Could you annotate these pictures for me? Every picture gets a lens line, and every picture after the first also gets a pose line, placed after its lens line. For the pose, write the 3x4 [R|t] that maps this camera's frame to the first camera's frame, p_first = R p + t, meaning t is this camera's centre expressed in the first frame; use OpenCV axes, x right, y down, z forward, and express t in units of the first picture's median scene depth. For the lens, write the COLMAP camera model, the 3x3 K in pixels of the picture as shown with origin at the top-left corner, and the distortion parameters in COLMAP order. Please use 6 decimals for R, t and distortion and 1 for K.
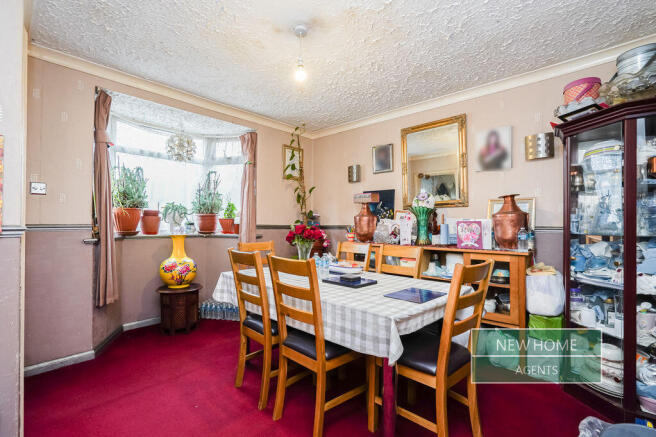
lens RADIAL K [[312.4, 0, 325.8], [0, 312.4, 223.9], [0, 0, 1]] dist [-0.001113, -0.000108]
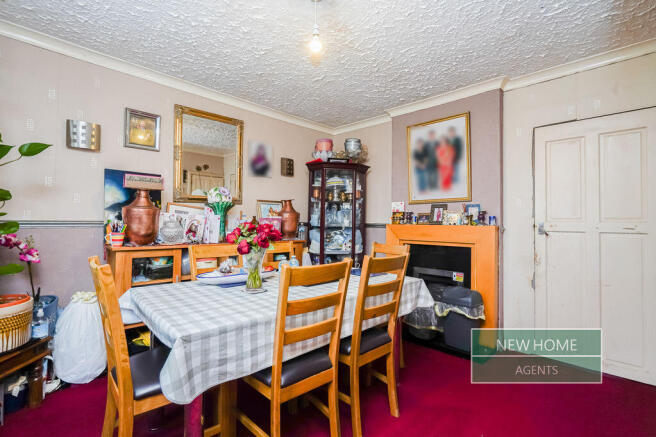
lens RADIAL K [[312.4, 0, 327.8], [0, 312.4, 214.6], [0, 0, 1]] dist [-0.001113, -0.000108]
pose [[0.001602, 0.008768, 0.999960, -0.625919], [-0.016078, 0.999833, -0.008741, -0.012758], [-0.999869, -0.016063, 0.001743, 0.644627]]
